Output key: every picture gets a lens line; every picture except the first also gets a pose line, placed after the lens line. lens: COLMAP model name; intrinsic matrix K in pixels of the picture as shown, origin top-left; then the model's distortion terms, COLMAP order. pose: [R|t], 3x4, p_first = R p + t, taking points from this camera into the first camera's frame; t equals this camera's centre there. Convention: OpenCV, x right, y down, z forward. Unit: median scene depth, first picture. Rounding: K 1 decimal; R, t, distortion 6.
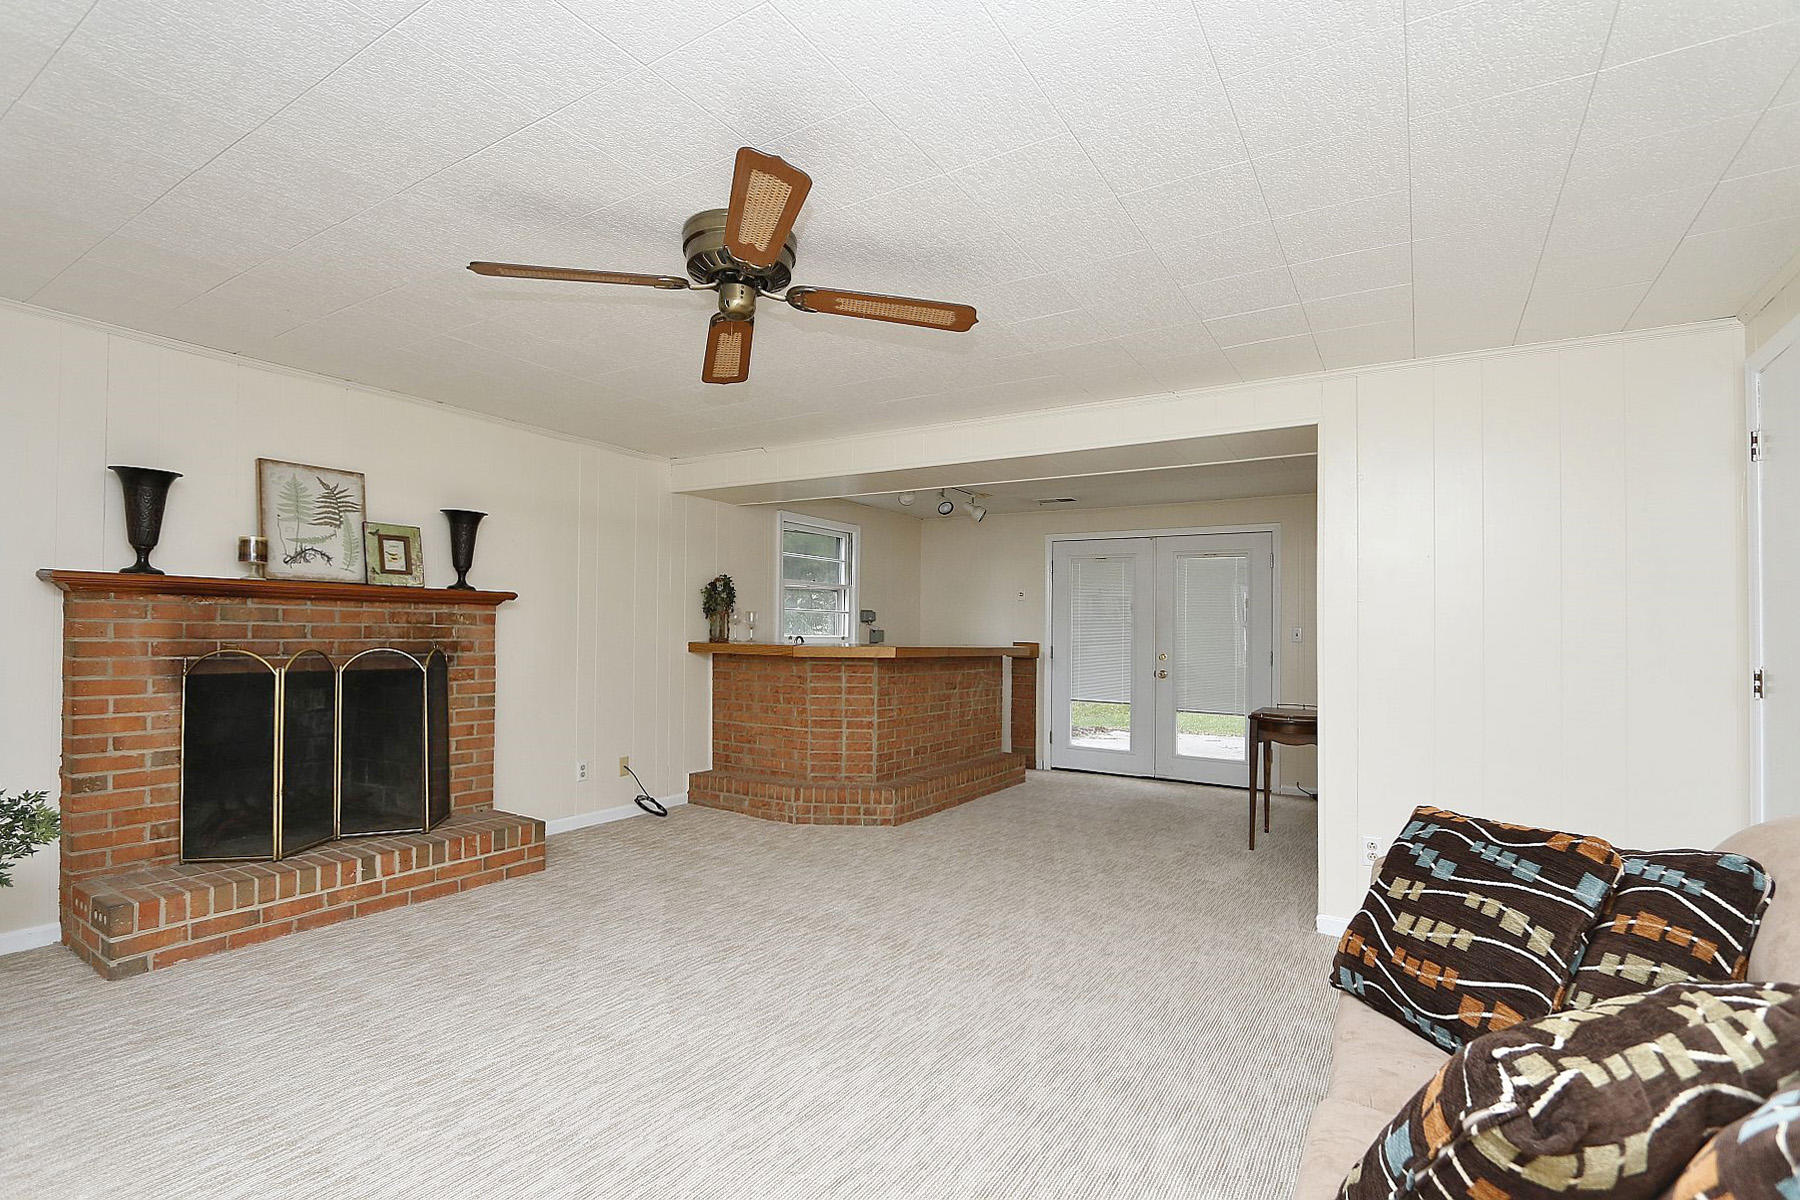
lens RADIAL K [[842.2, 0, 906.4], [0, 842.2, 600.1], [0, 0, 1]] dist [-0.018793, 0.004567]
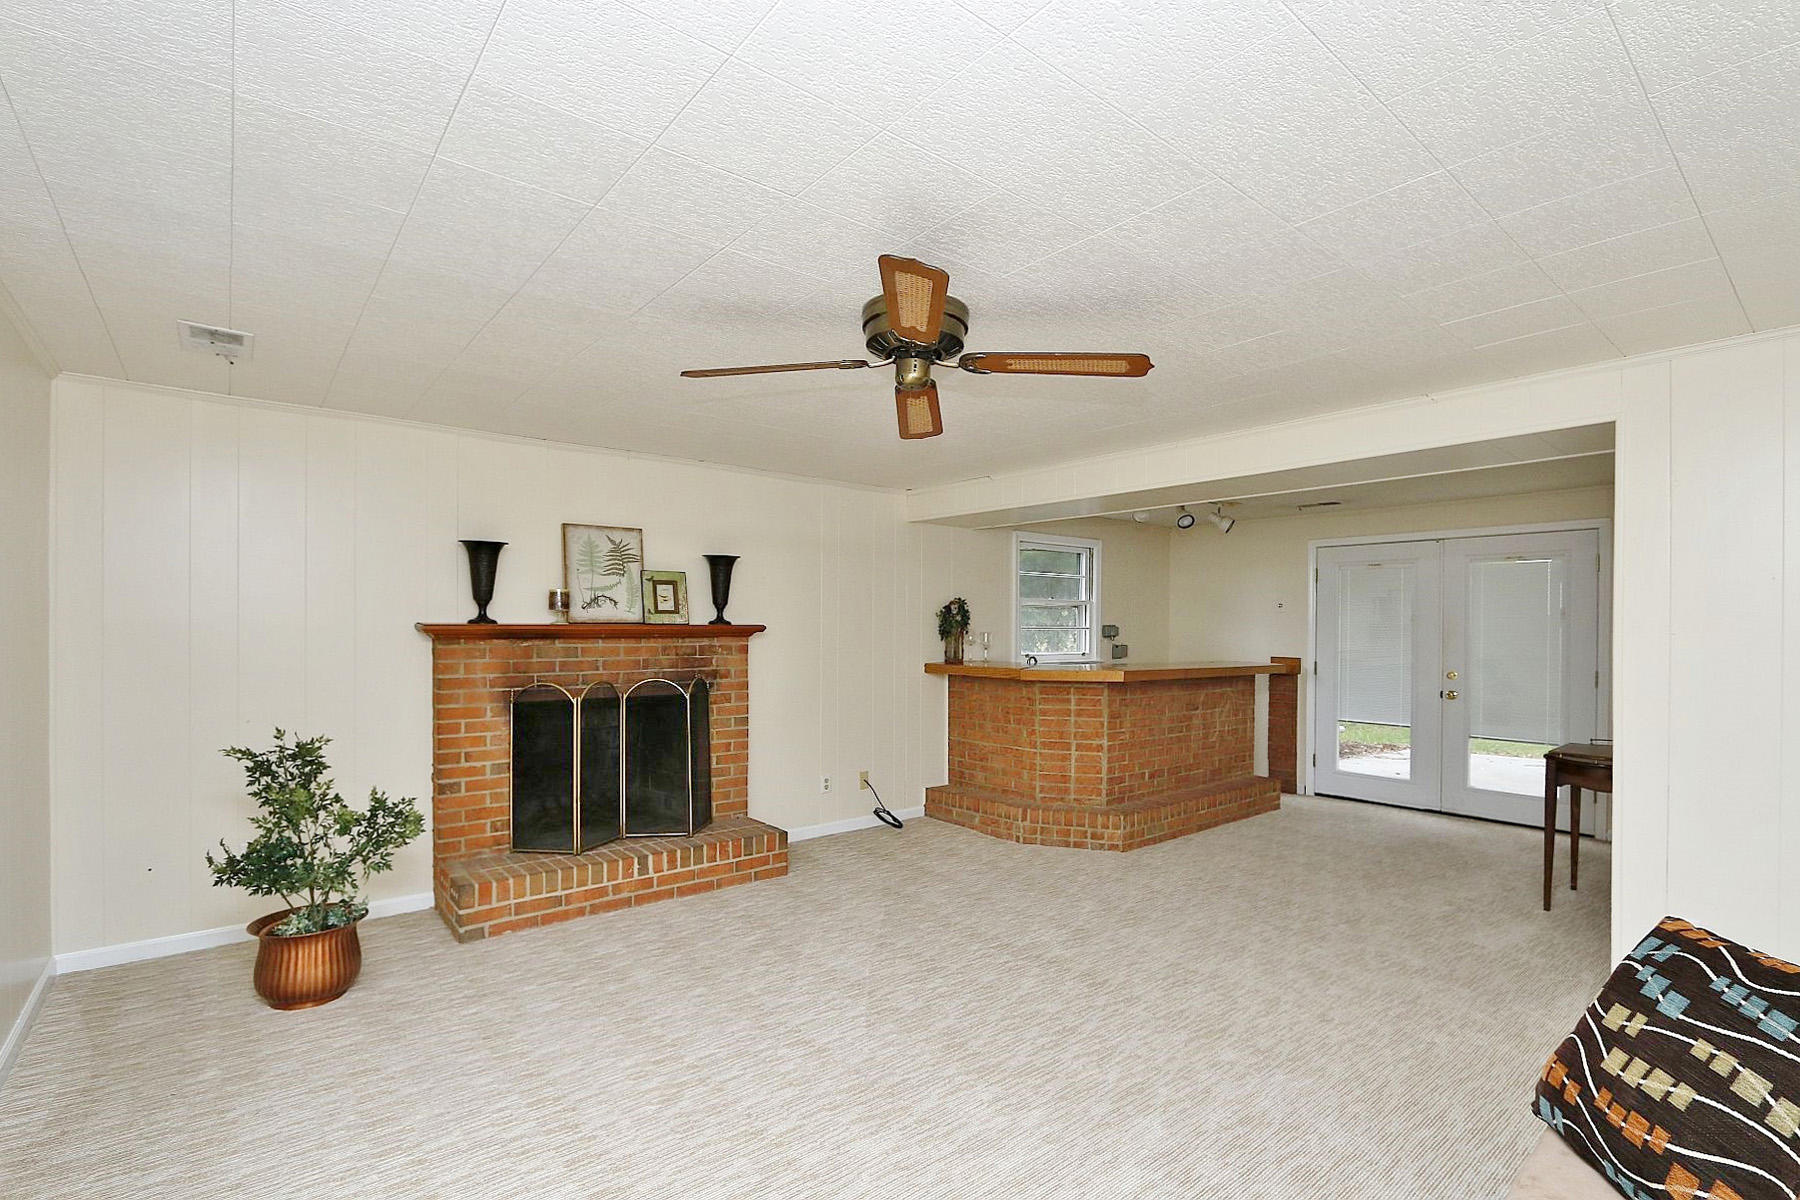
lens RADIAL K [[842.2, 0, 928.4], [0, 842.2, 600.9], [0, 0, 1]] dist [-0.018793, 0.004567]
pose [[0.952175, -0.010997, -0.305356, 0.109348], [0.014737, 0.999842, 0.009947, -0.060230], [0.305199, -0.013971, 0.952186, -0.011951]]
